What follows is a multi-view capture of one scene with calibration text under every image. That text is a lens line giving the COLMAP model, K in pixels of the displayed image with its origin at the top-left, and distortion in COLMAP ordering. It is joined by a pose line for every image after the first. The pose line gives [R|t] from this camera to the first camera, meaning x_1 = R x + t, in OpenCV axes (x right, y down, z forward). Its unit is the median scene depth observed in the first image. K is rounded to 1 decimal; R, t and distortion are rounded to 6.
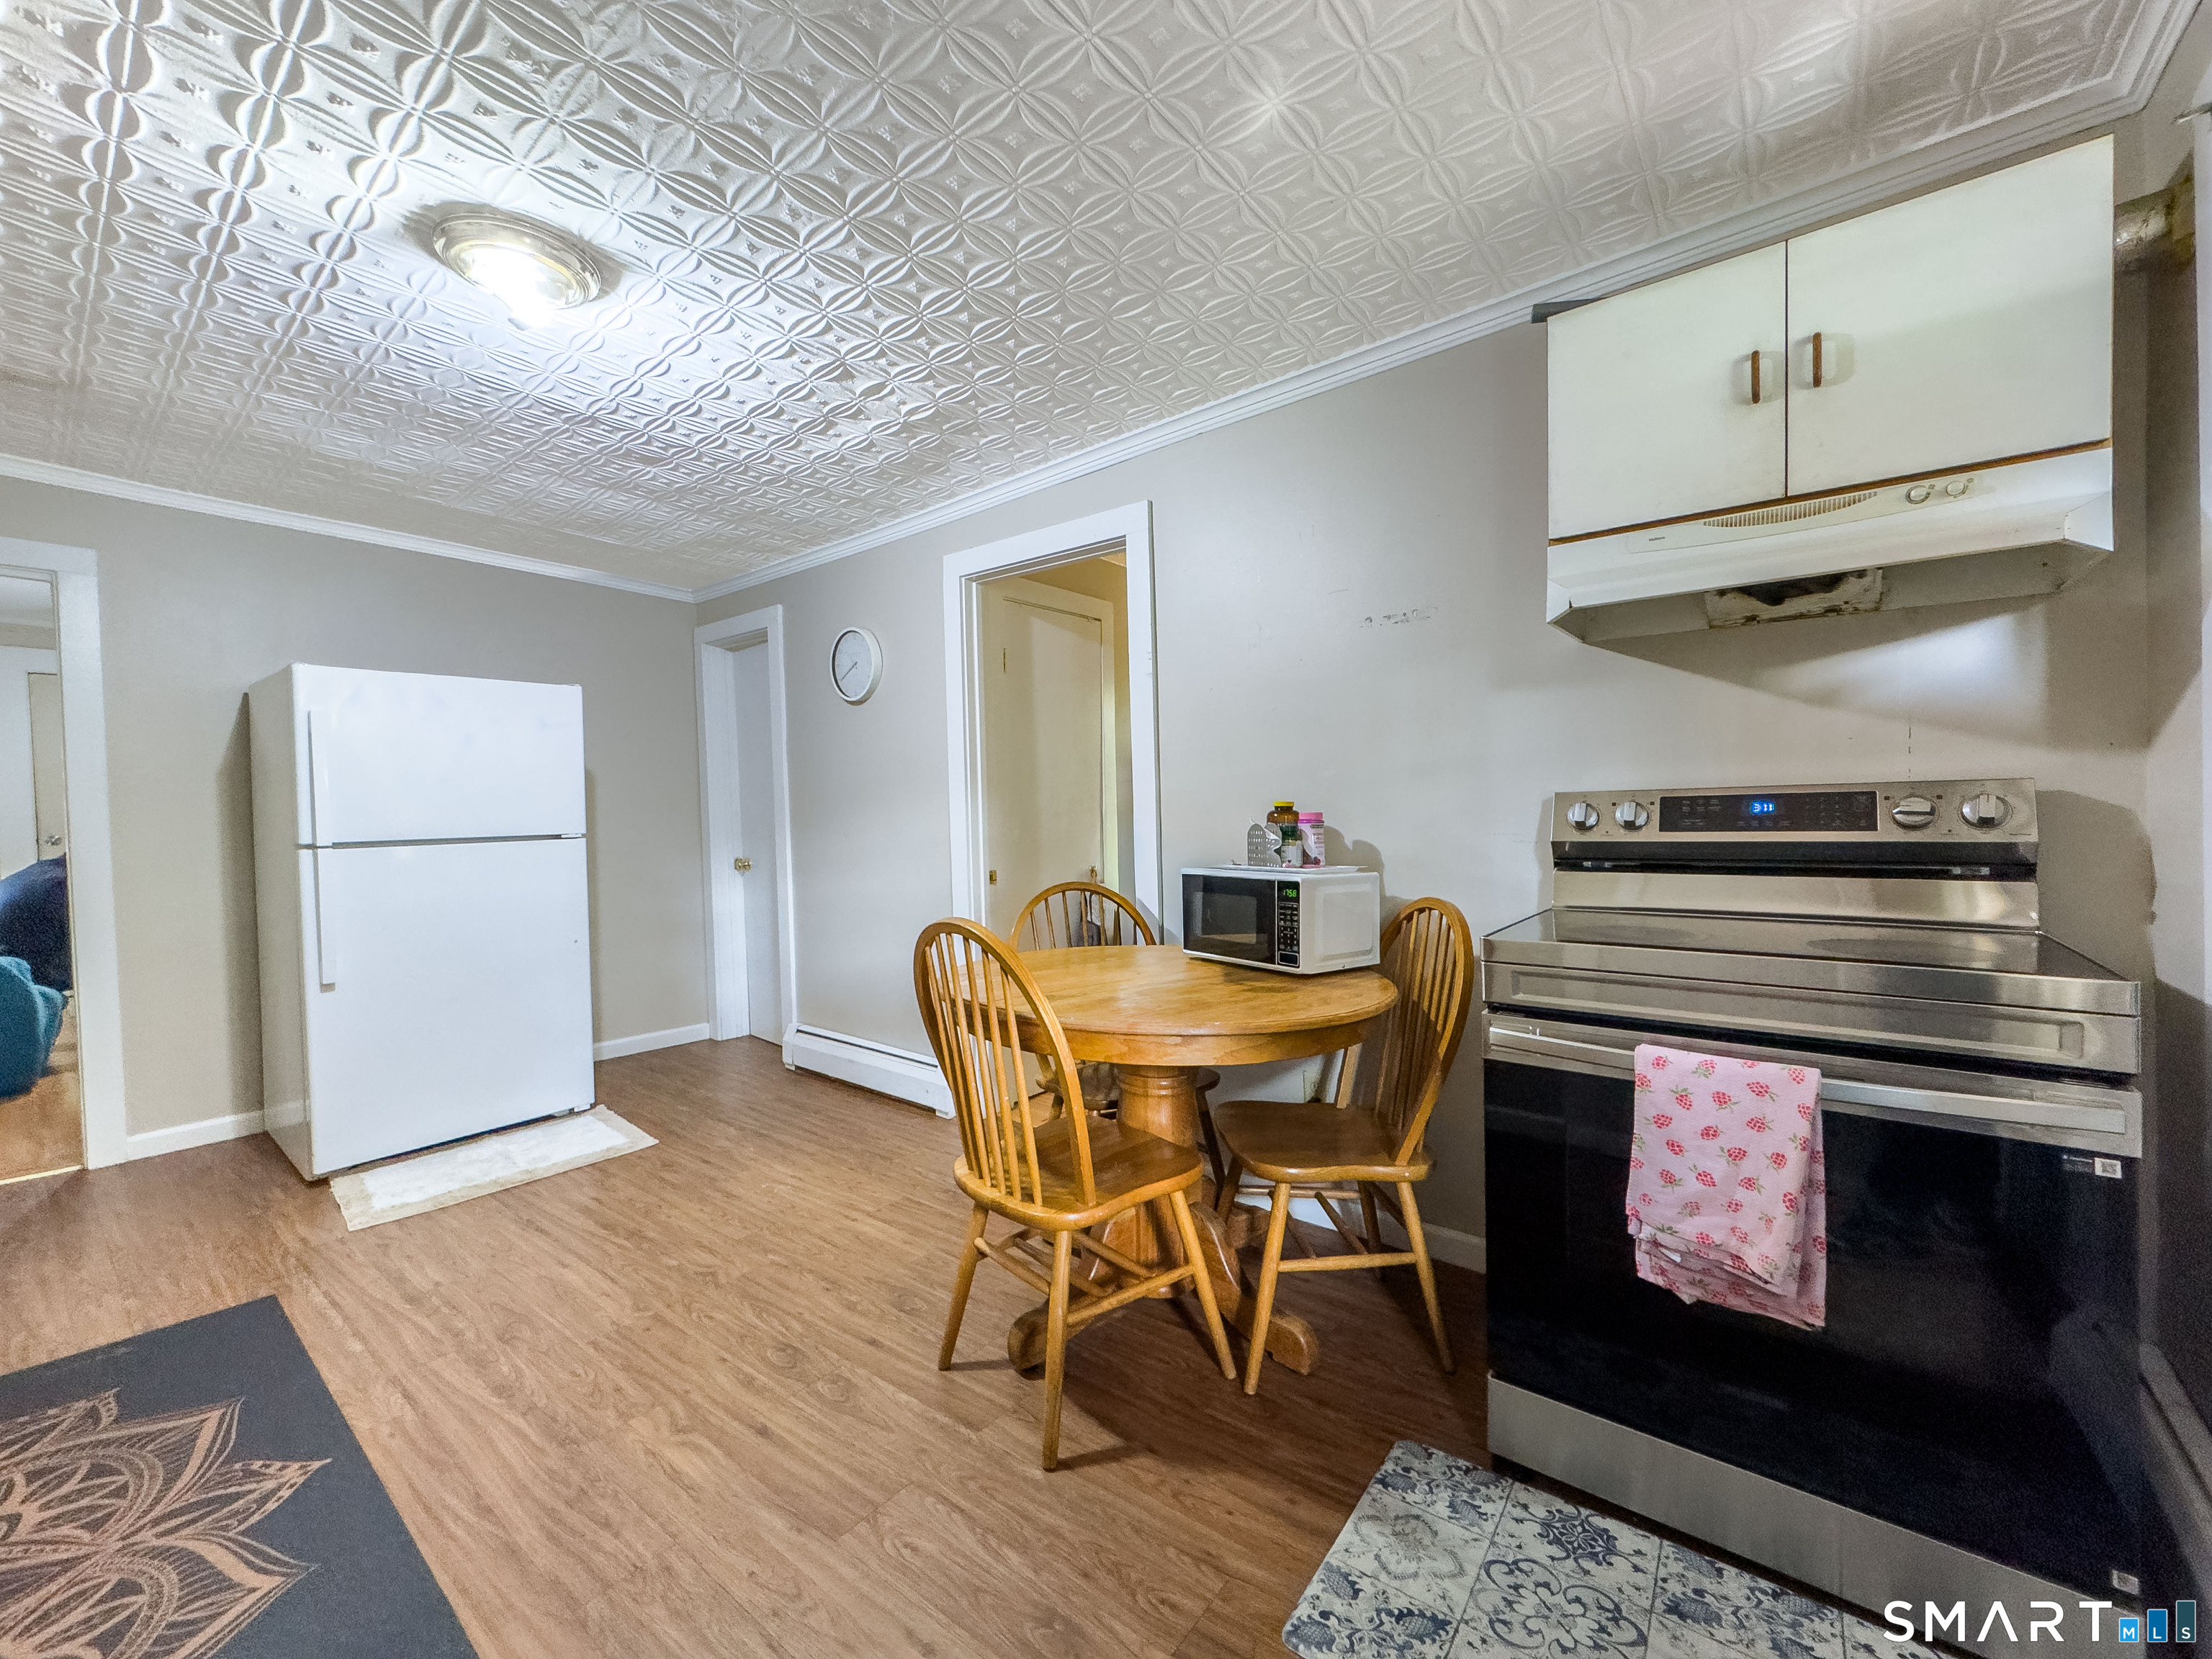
lens RADIAL K [[881.0, 0, 1106.1], [0, 881.0, 821.8], [0, 0, 1]] dist [-0.000251, -0.000386]
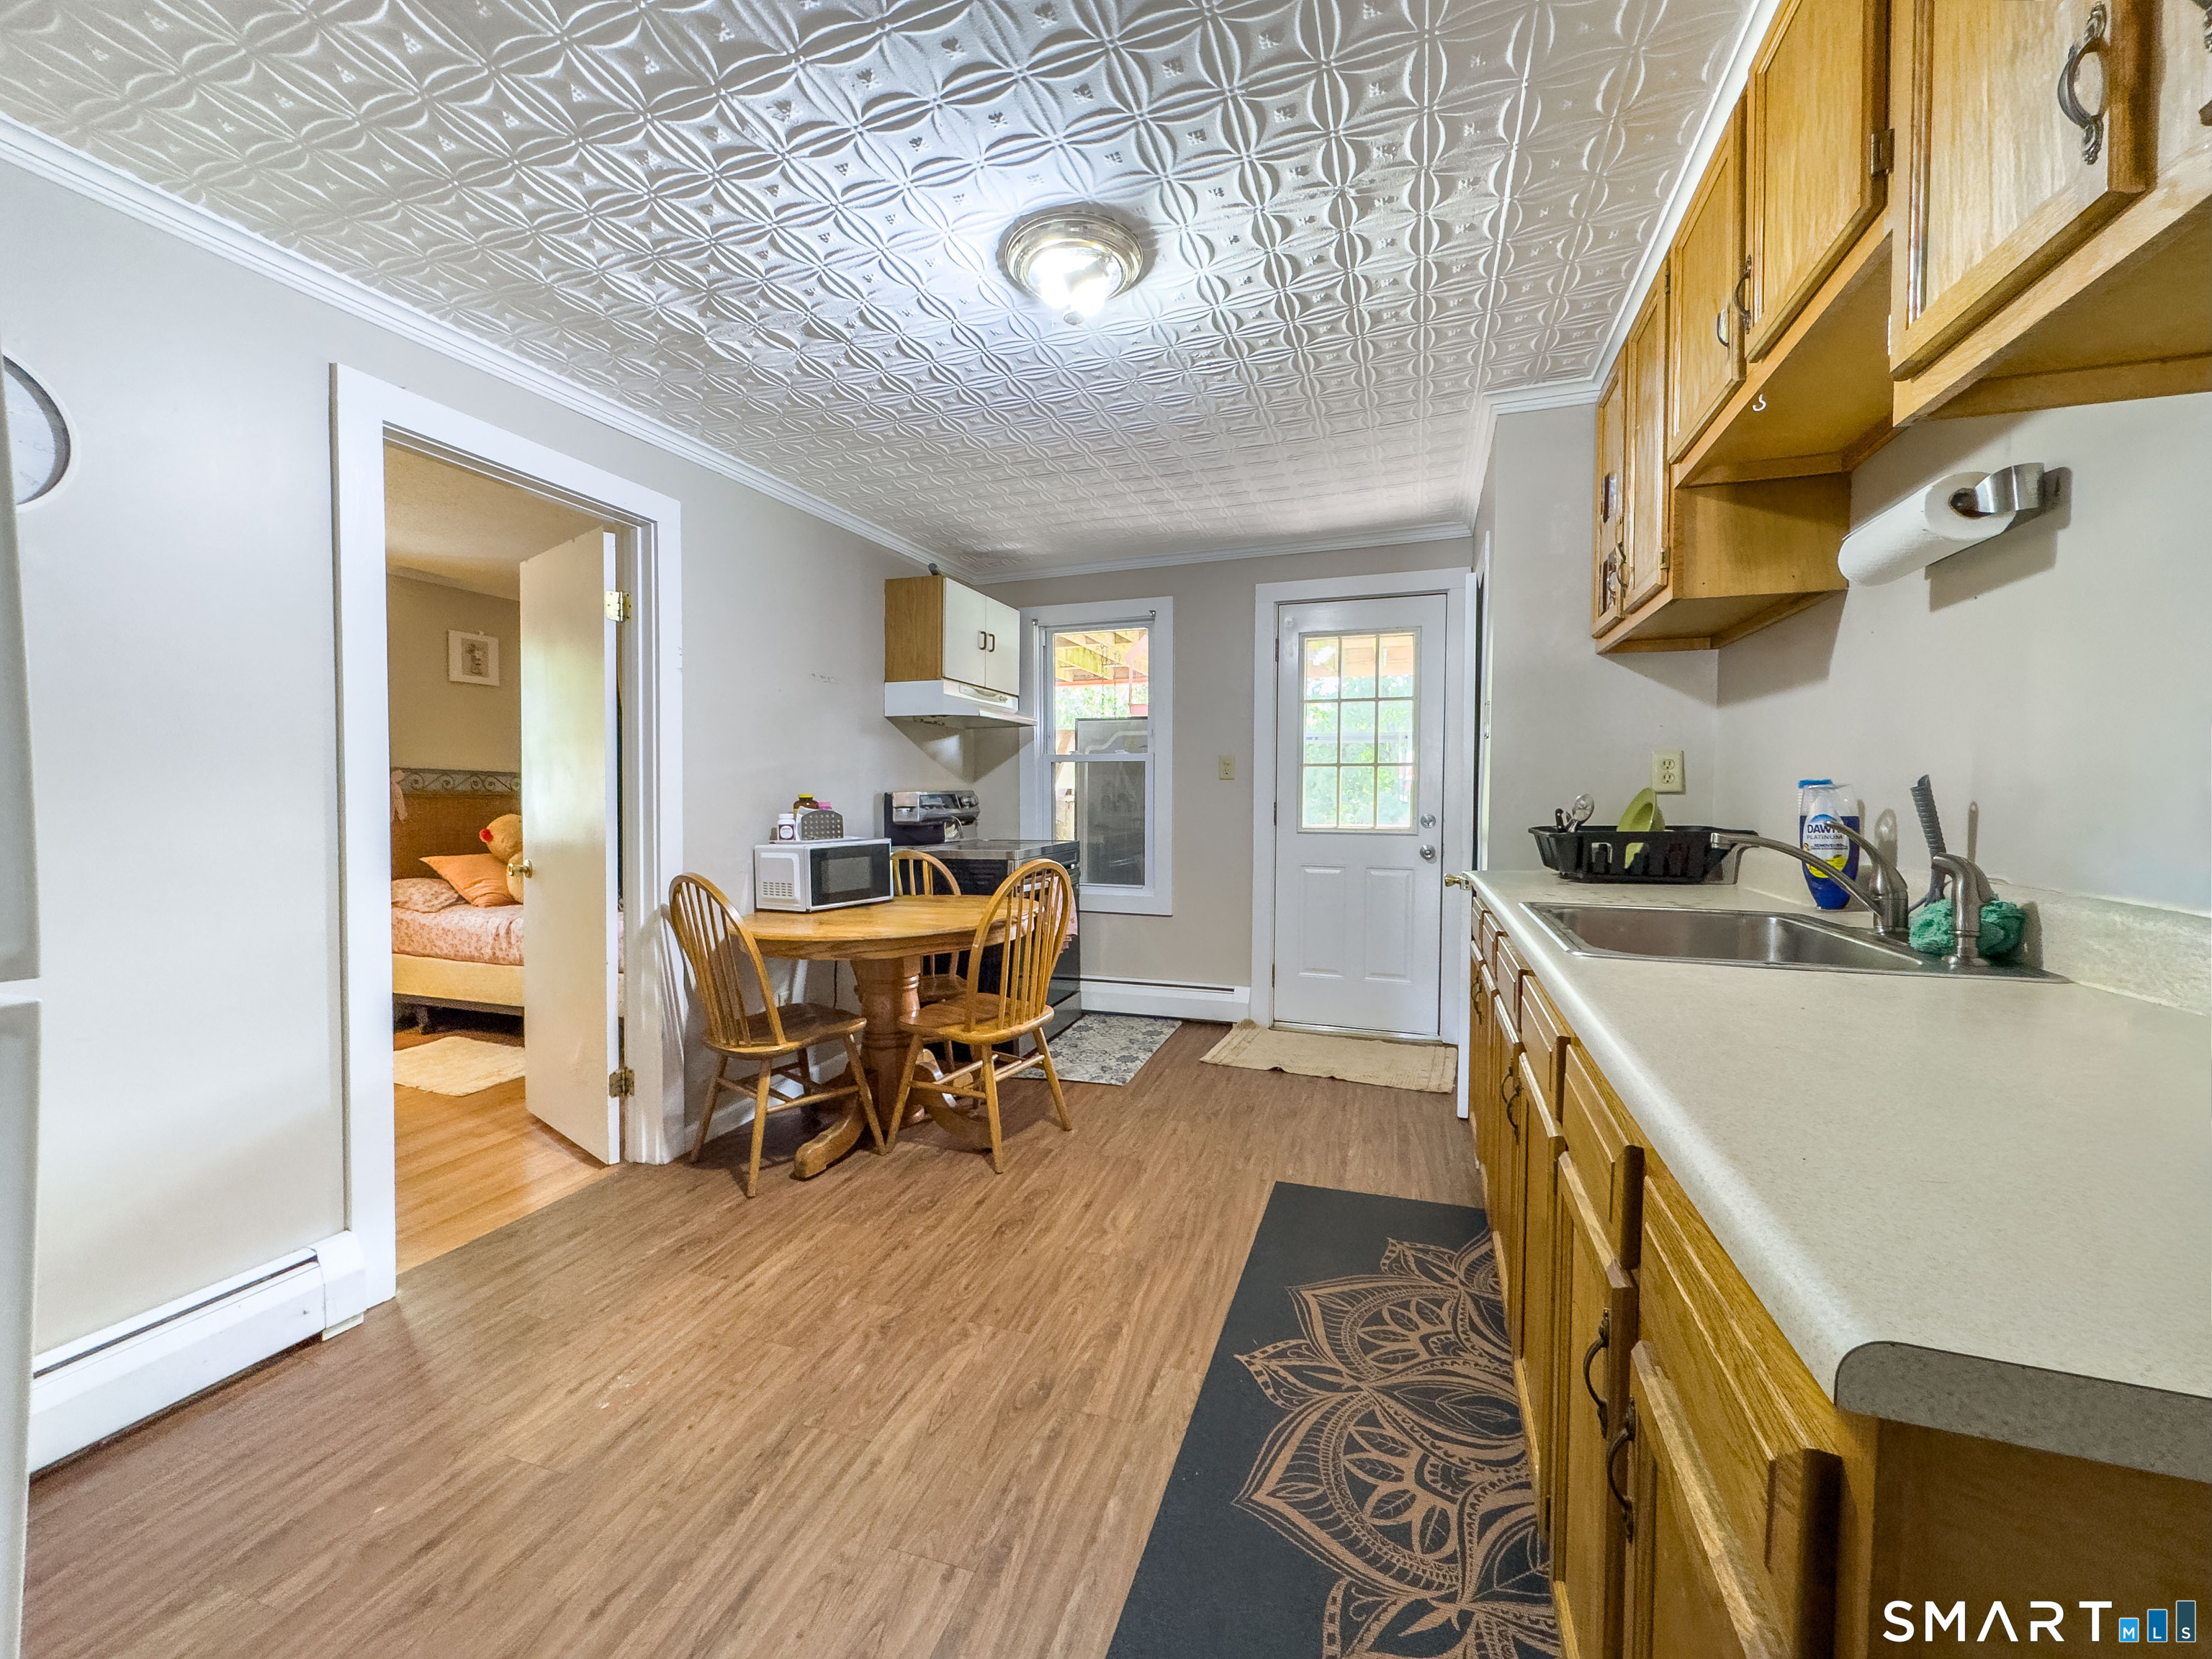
lens RADIAL K [[881.0, 0, 1100.6], [0, 881.0, 819.1], [0, 0, 1]] dist [-0.000251, -0.000386]
pose [[-0.328528, -0.009972, 0.944442, -1.851462], [0.022224, 0.999586, 0.018285, 0.001533], [-0.944233, 0.026996, -0.328170, 1.482797]]
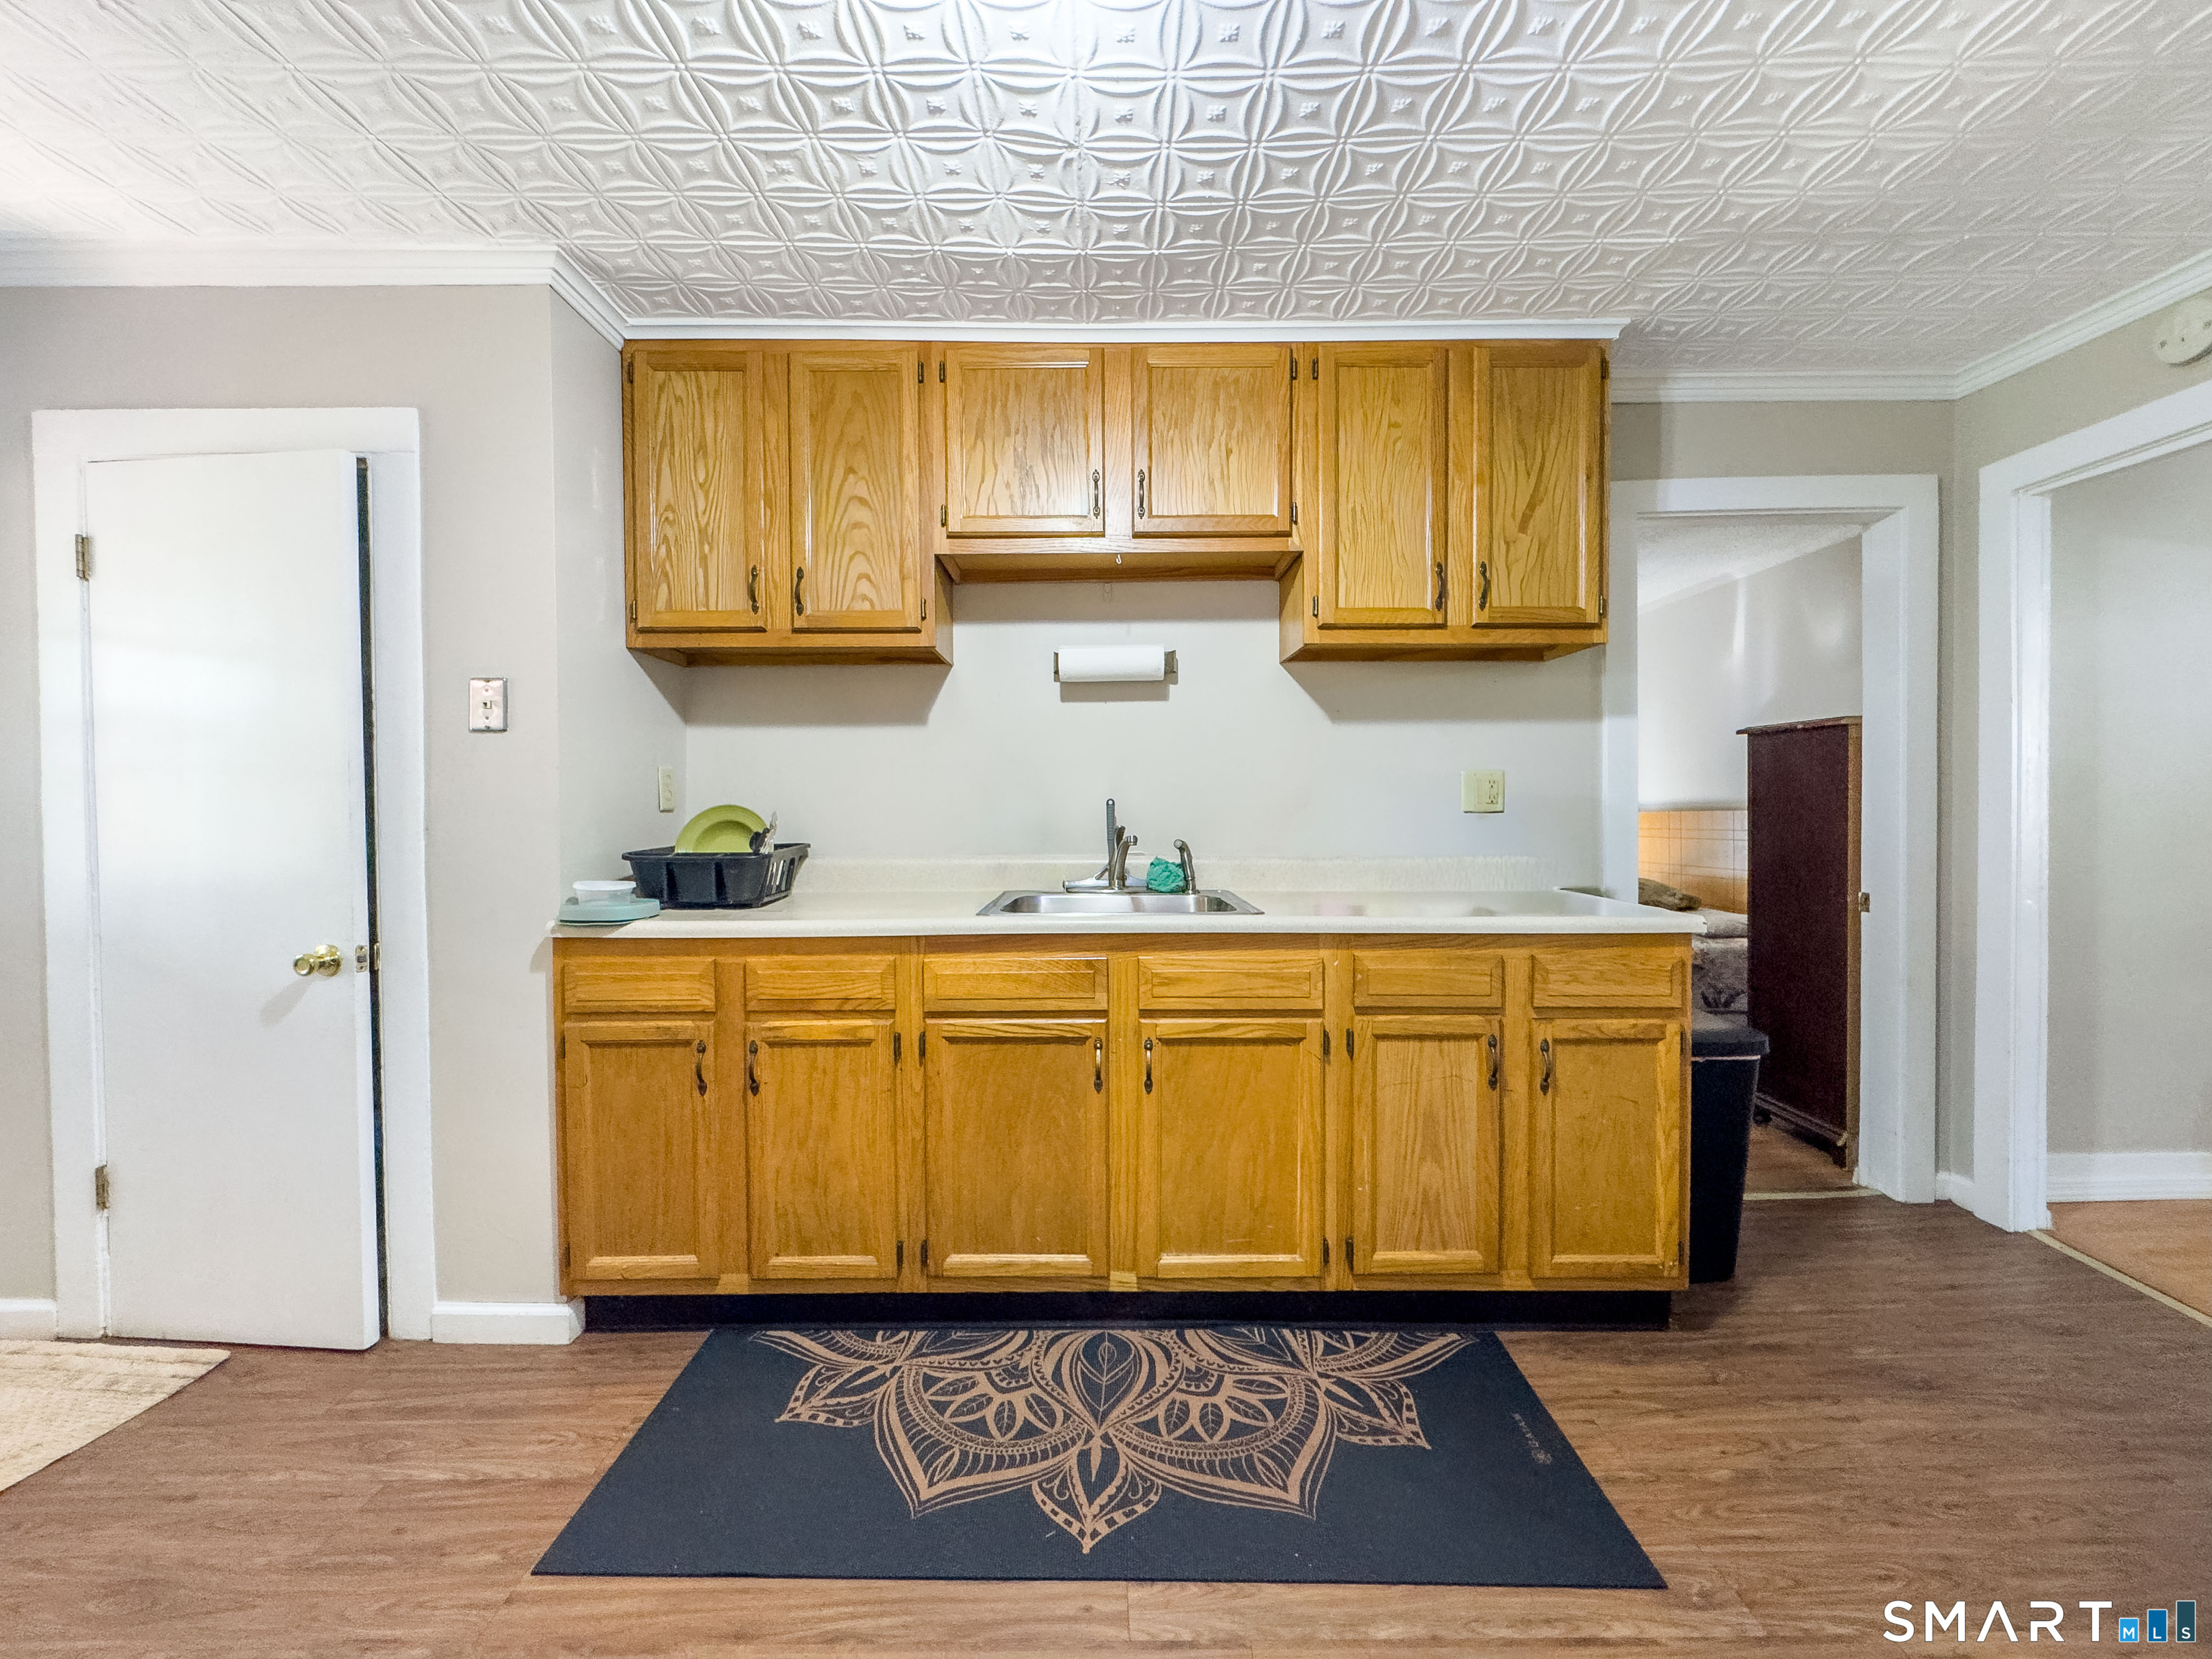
lens RADIAL K [[881.0, 0, 1107.0], [0, 881.0, 820.6], [0, 0, 1]] dist [-0.000251, -0.000386]
pose [[-0.781118, 0.033530, -0.623483, -0.367470], [0.006694, 0.998949, 0.045336, -0.039610], [0.624348, 0.031239, -0.780521, 1.629054]]
